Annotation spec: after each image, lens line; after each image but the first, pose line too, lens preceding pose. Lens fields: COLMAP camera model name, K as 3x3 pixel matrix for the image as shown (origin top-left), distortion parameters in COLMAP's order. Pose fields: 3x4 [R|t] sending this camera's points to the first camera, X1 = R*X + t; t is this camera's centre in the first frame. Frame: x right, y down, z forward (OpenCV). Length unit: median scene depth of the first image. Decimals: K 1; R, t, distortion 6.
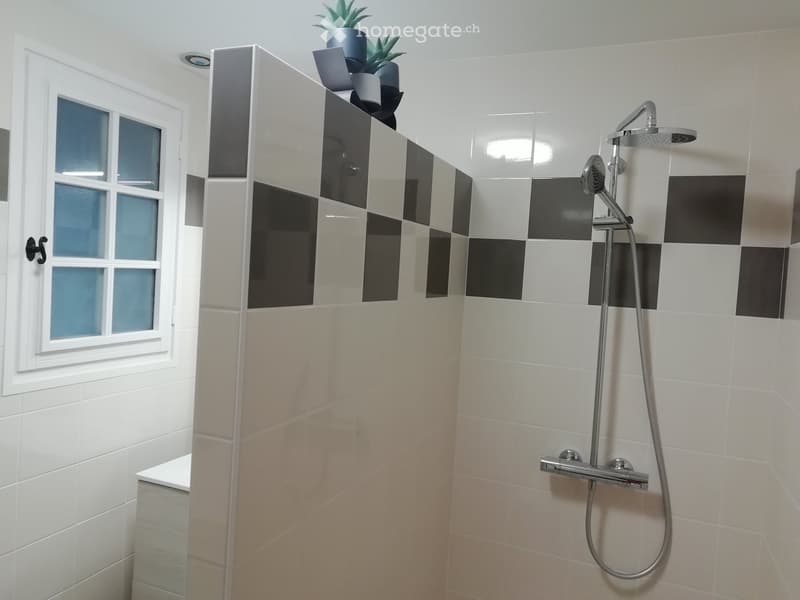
lens RADIAL K [[597.7, 0, 394.7], [0, 597.7, 297.8], [0, 0, 1]] dist [0.035456, -0.019902]
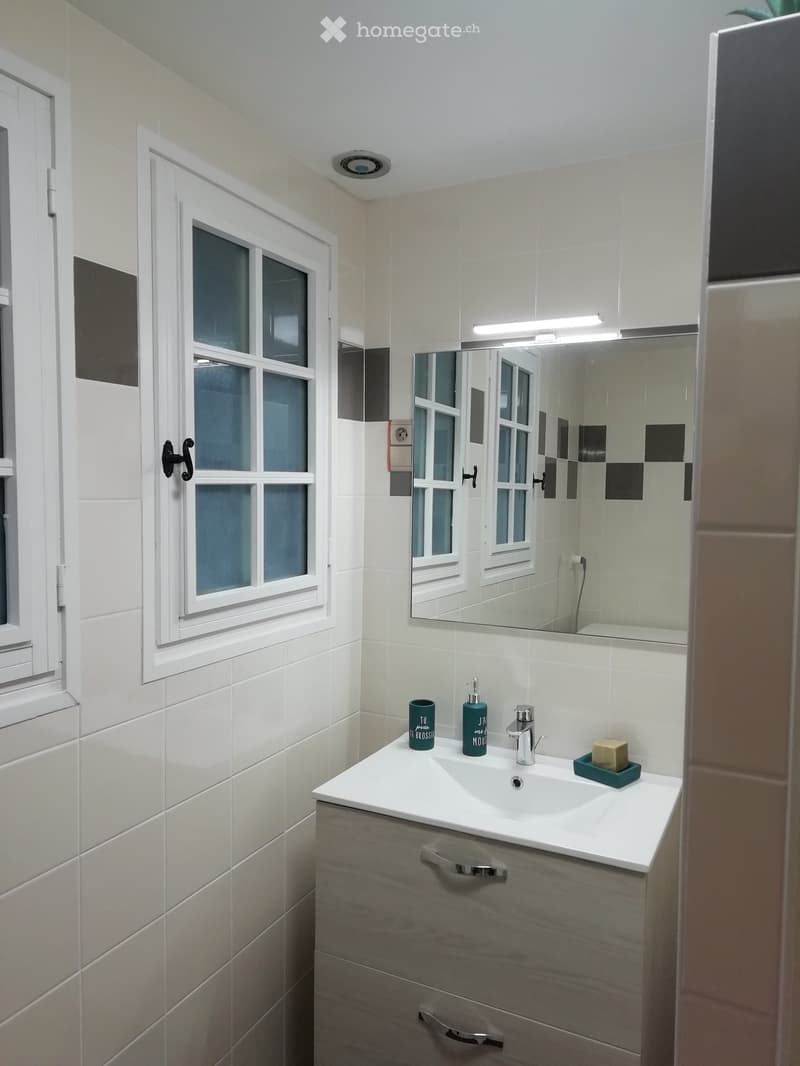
lens RADIAL K [[796.4, 0, 407.9], [0, 796.4, 535.5], [0, 0, 1]] dist [0.035456, -0.019902]
pose [[0.996874, -0.040579, -0.067787, -0.252365], [0.041818, 0.998981, 0.016957, -0.000899], [0.067030, -0.019738, 0.997556, 0.130245]]
